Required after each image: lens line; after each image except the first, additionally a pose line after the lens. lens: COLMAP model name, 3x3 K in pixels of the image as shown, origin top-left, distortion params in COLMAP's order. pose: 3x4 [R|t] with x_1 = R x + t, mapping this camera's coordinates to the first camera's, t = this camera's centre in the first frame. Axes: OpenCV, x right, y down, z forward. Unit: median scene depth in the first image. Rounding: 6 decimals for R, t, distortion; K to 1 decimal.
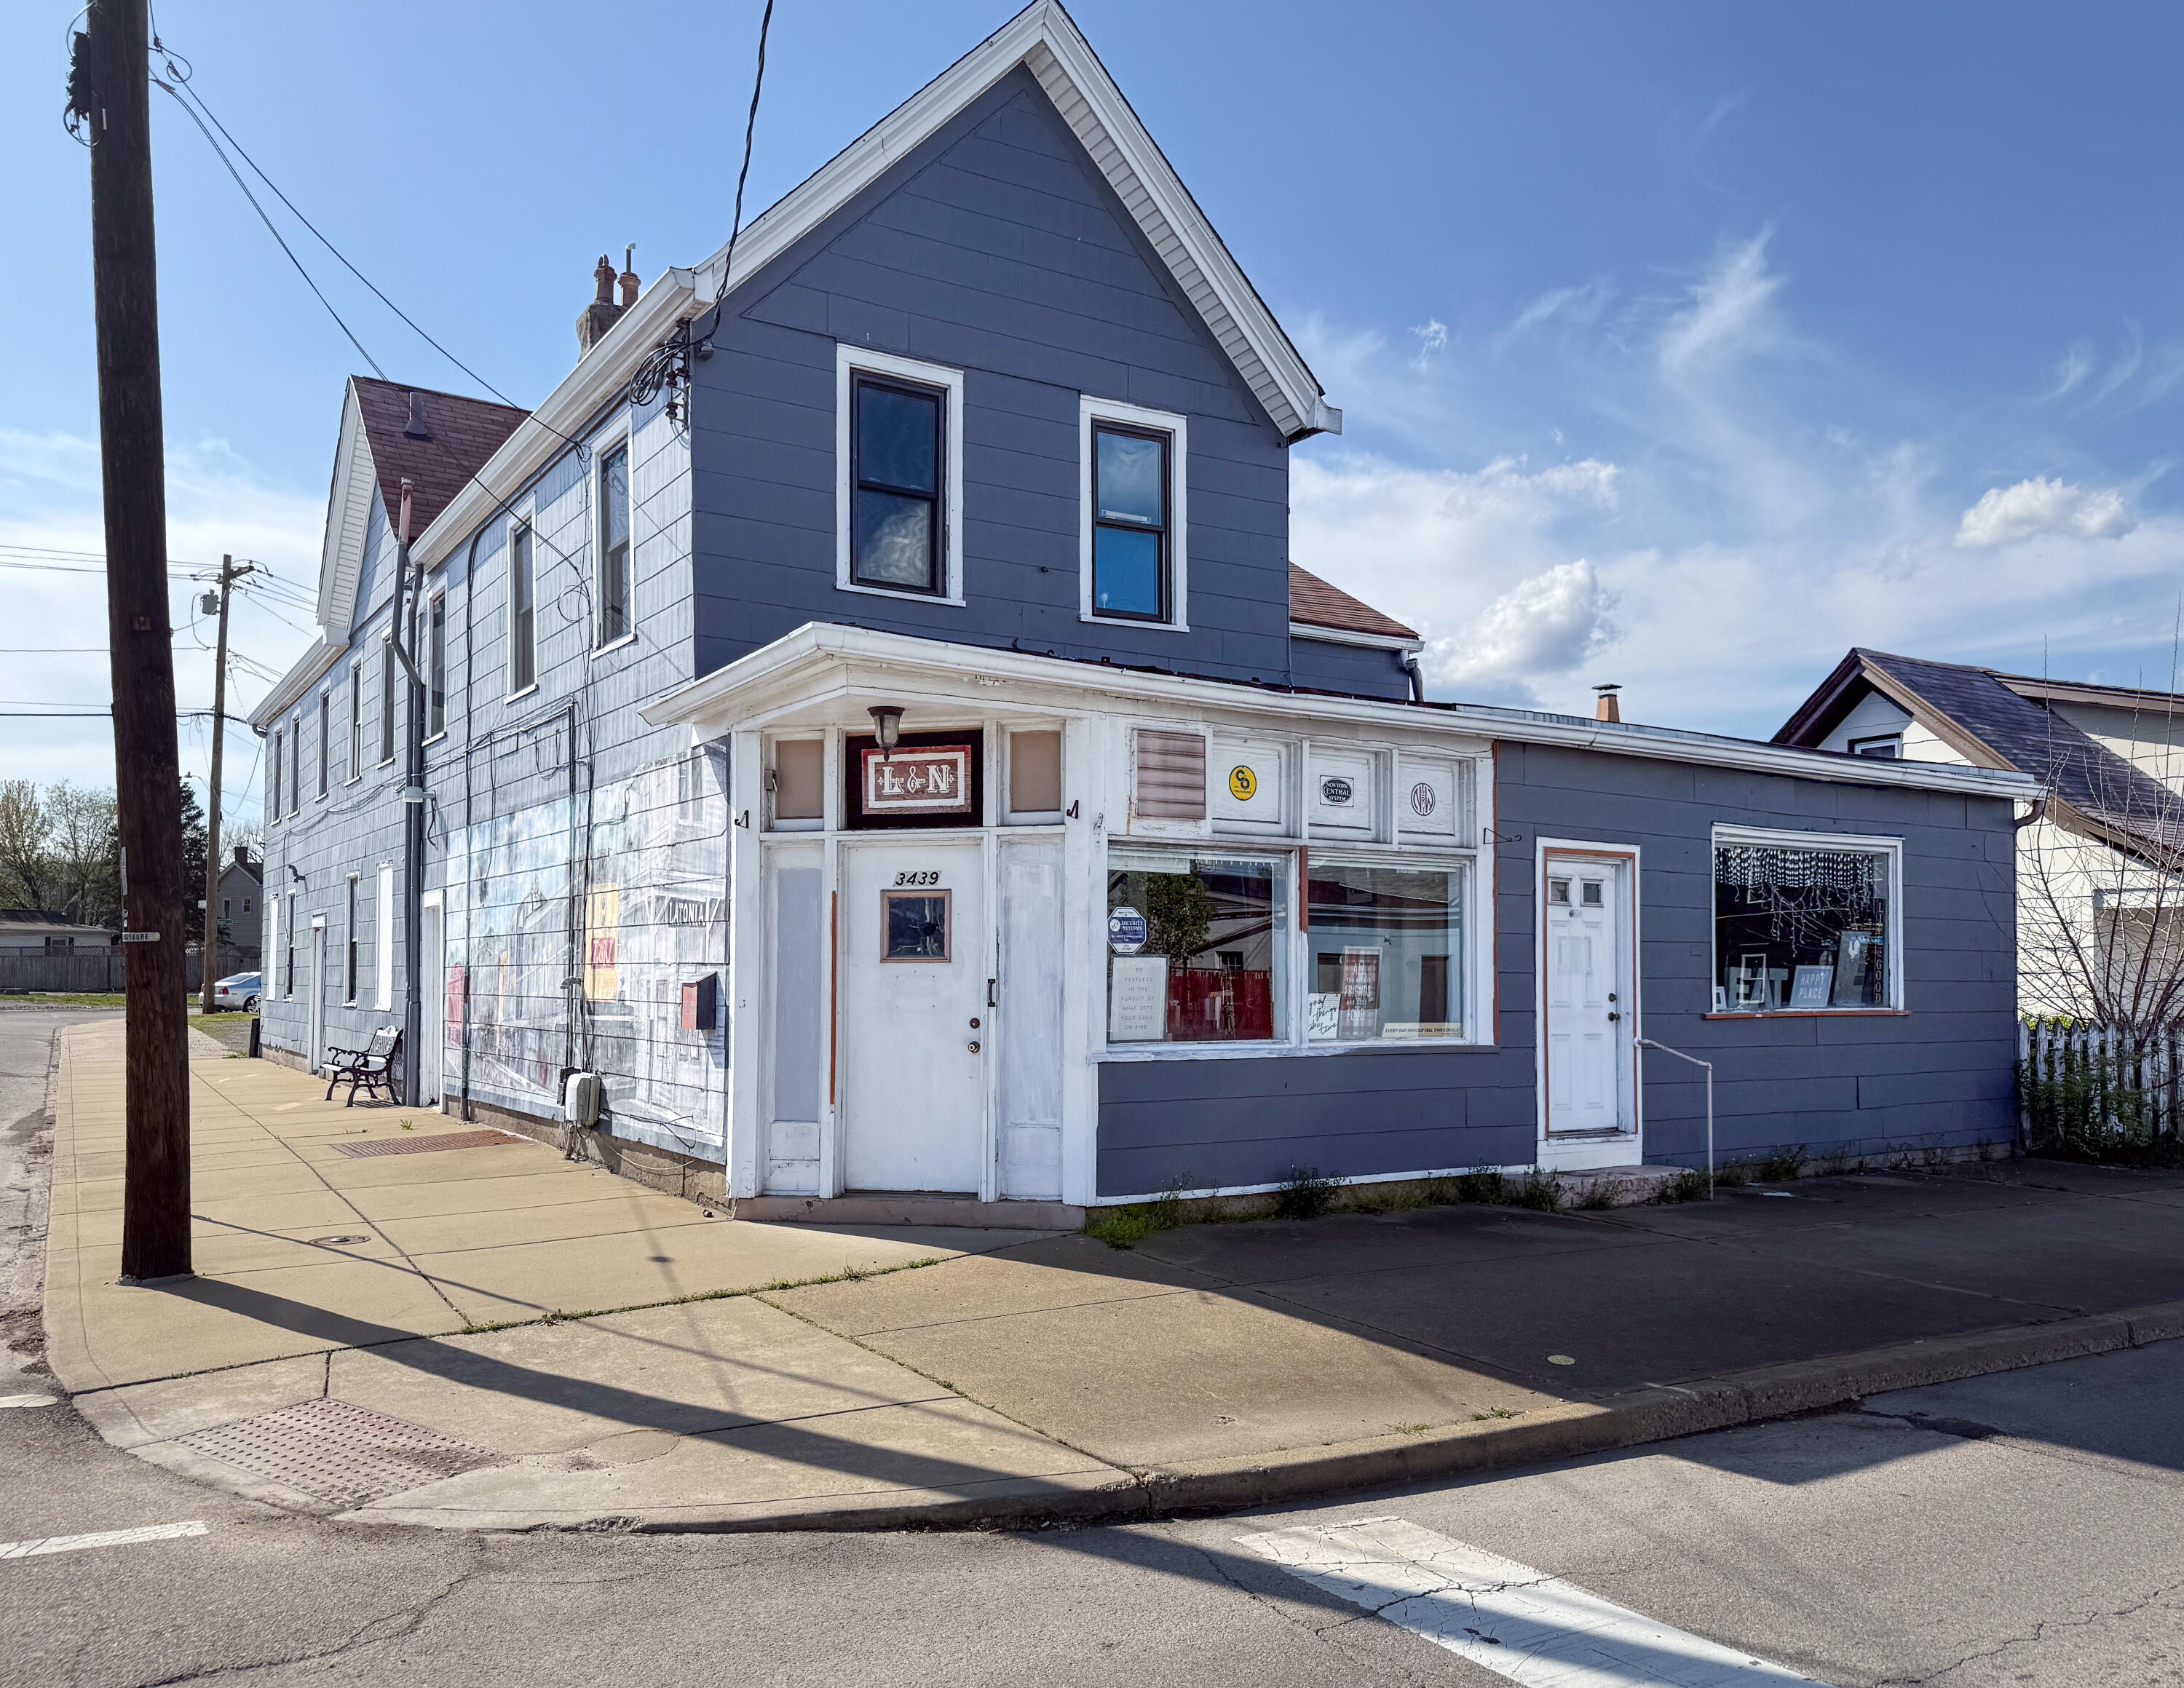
lens RADIAL K [[1661.1, 0, 1051.0], [0, 1661.1, 901.5], [0, 0, 1]] dist [0.045278, -0.004021]
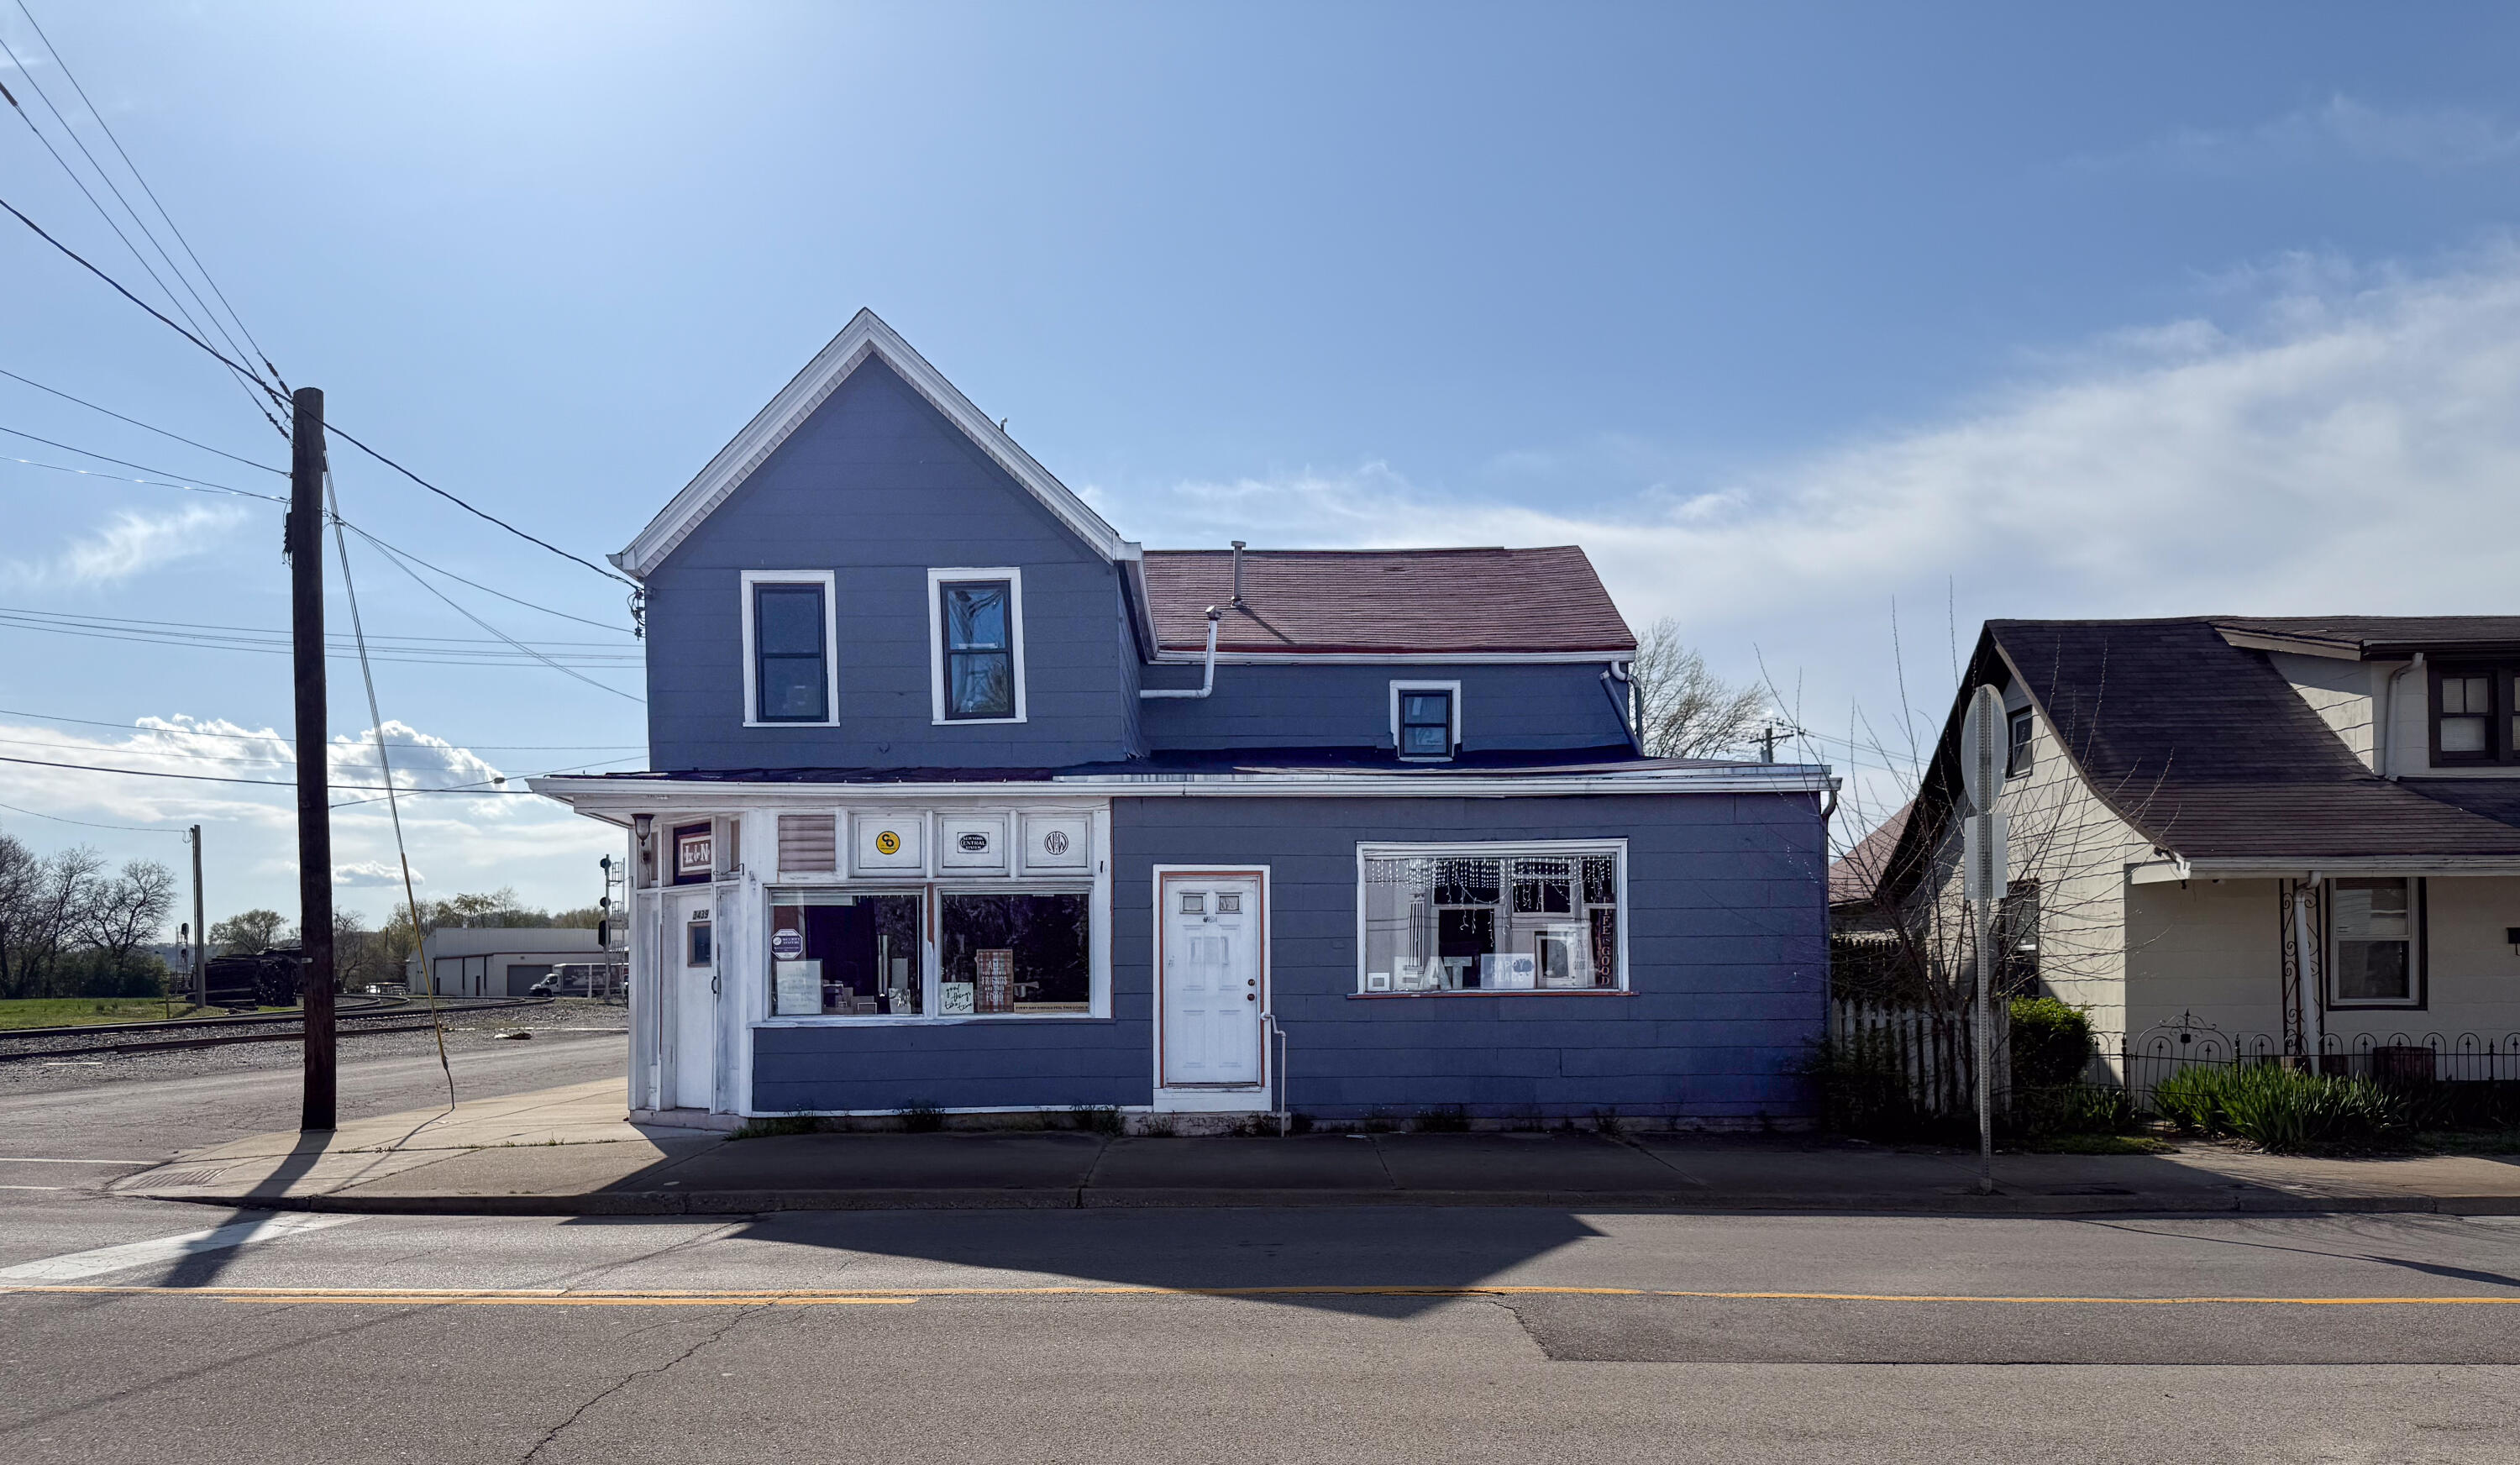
lens RADIAL K [[1802.3, 0, 1257.0], [0, 1802.3, 875.4], [0, 0, 1]] dist [0.073067, -0.017248]
pose [[0.860784, -0.040482, -0.507357, 1.135353], [0.035859, 0.999178, -0.018886, 0.000906], [0.507705, -0.001936, 0.861529, -0.220553]]
